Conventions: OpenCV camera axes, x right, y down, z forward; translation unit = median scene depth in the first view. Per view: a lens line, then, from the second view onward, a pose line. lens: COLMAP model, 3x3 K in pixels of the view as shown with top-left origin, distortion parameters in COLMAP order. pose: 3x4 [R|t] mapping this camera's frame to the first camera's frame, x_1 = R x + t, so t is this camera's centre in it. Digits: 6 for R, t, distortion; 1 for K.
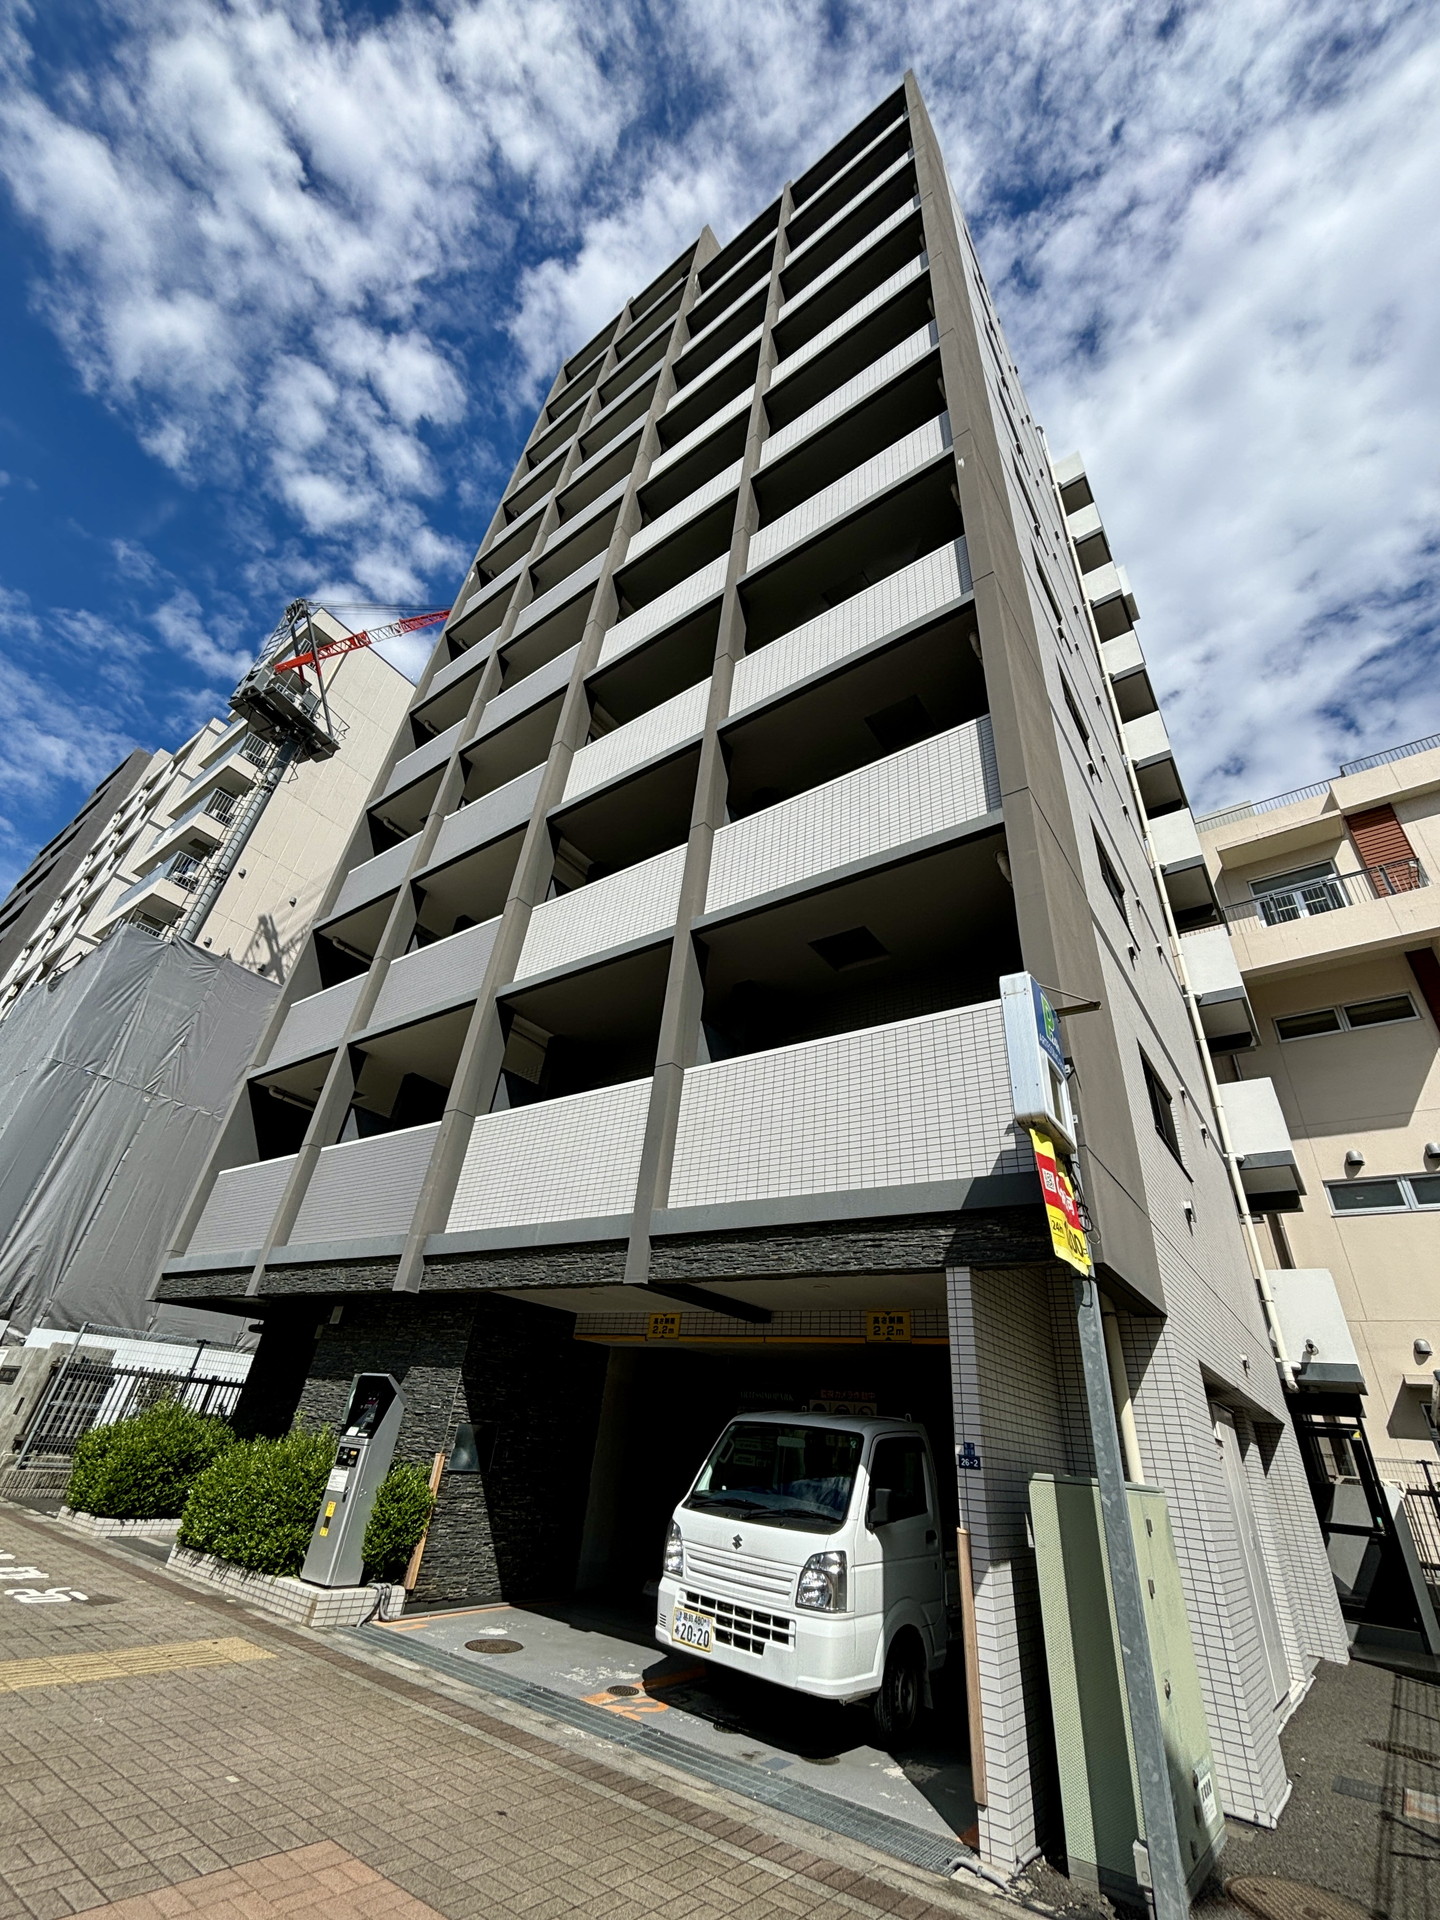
lens RADIAL K [[783.6, 0, 720.0], [0, 783.6, 960.0], [0, 0, 1]] dist [-0.001258, 0.000052]
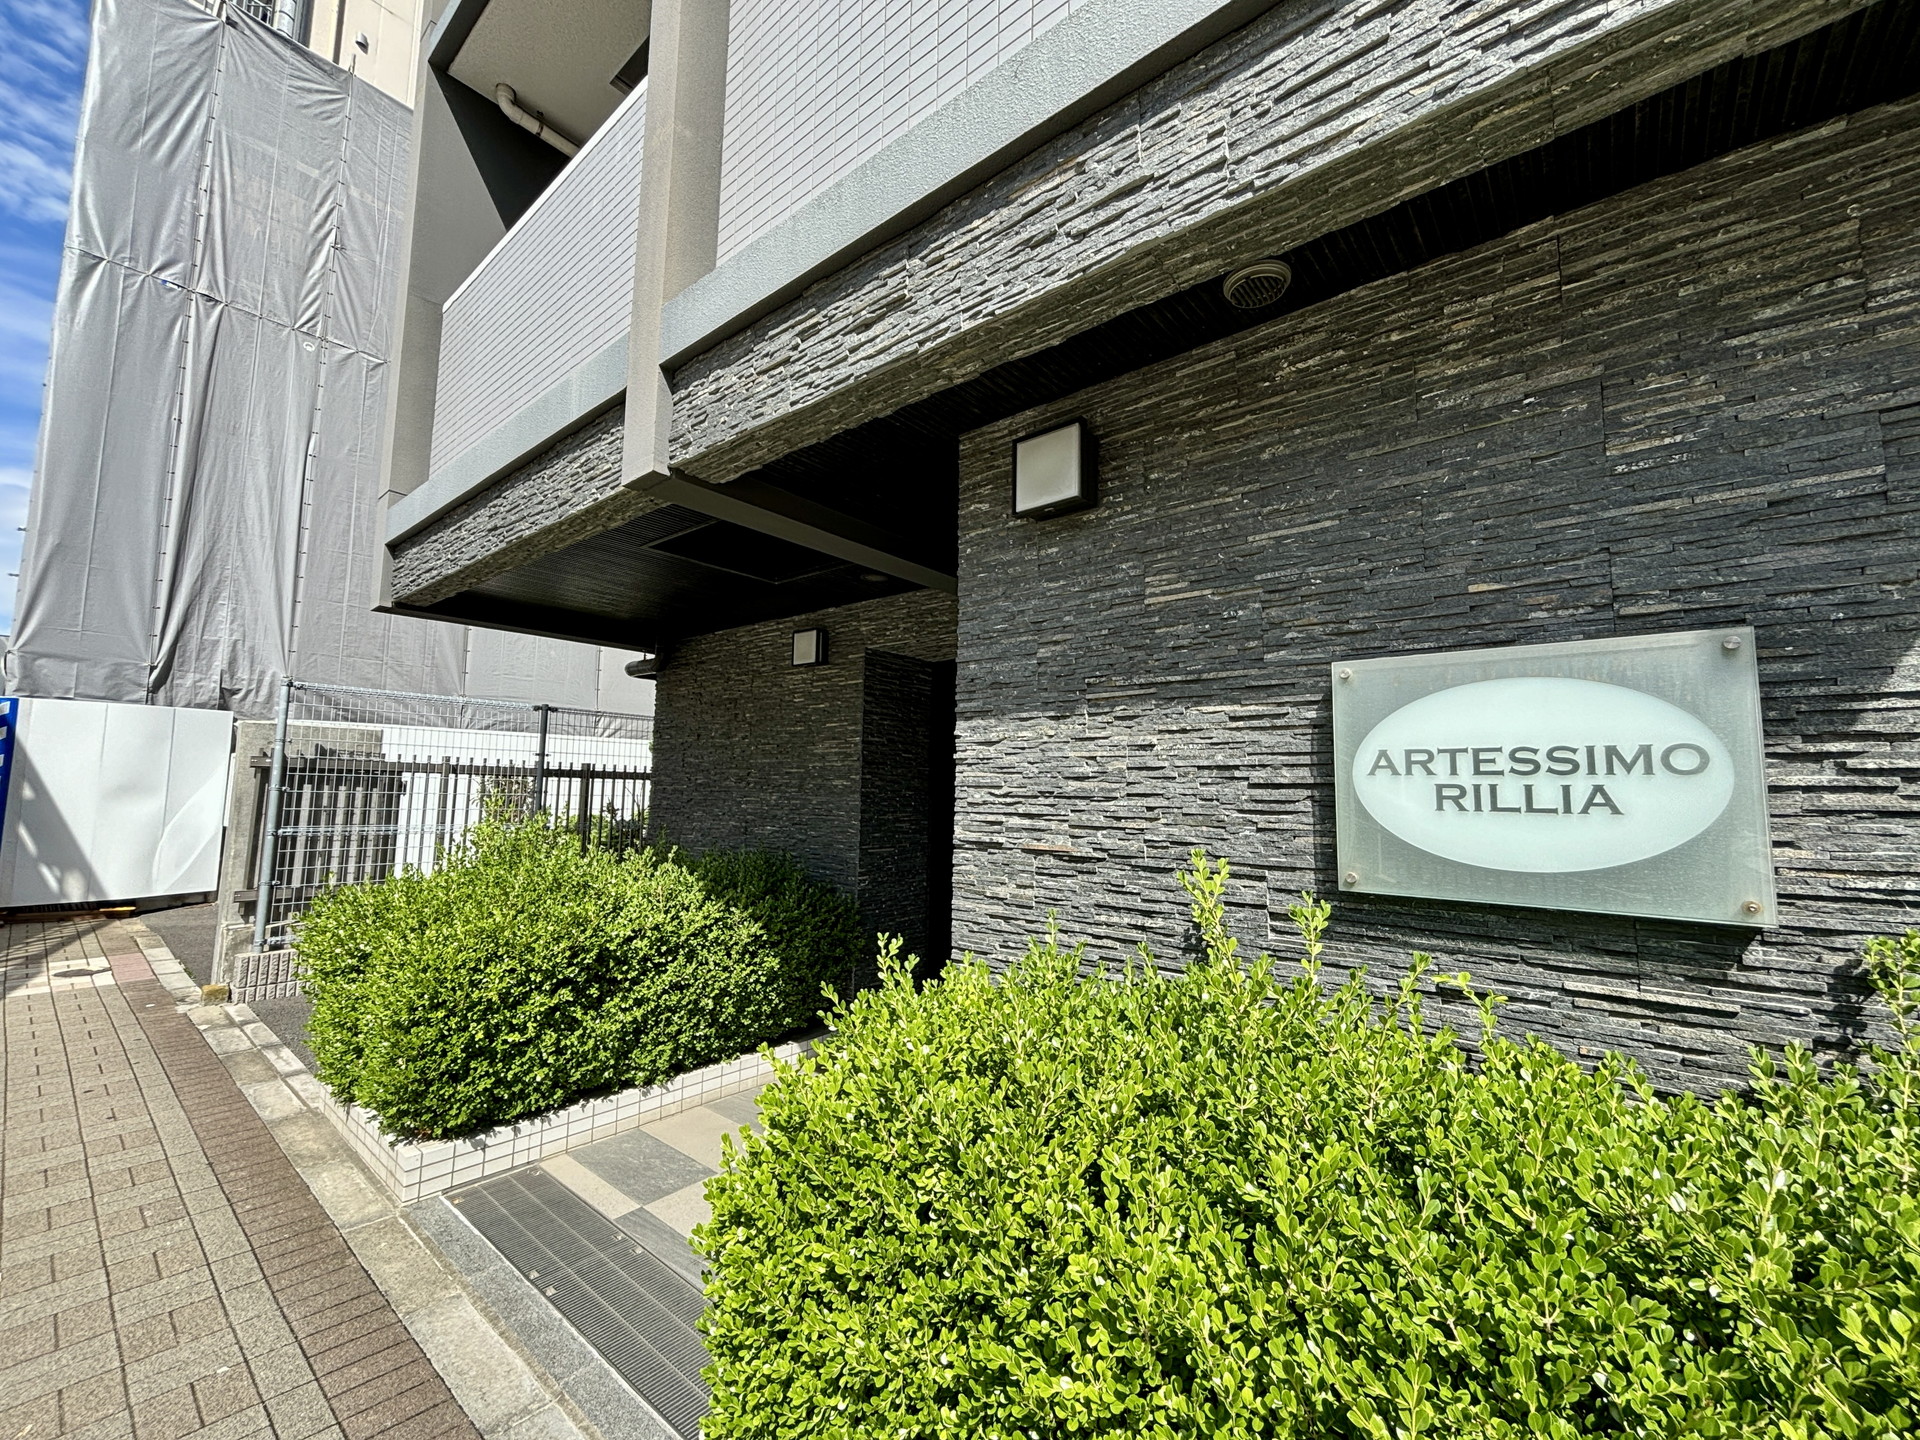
lens RADIAL K [[783.6, 0, 960.0], [0, 783.6, 720.0], [0, 0, 1]] dist [-0.001258, 0.000052]
pose [[0.995549, -0.076880, -0.054516, -0.512054], [0.093034, 0.894143, 0.438010, 0.418849], [0.015071, -0.441132, 0.897316, 0.763556]]
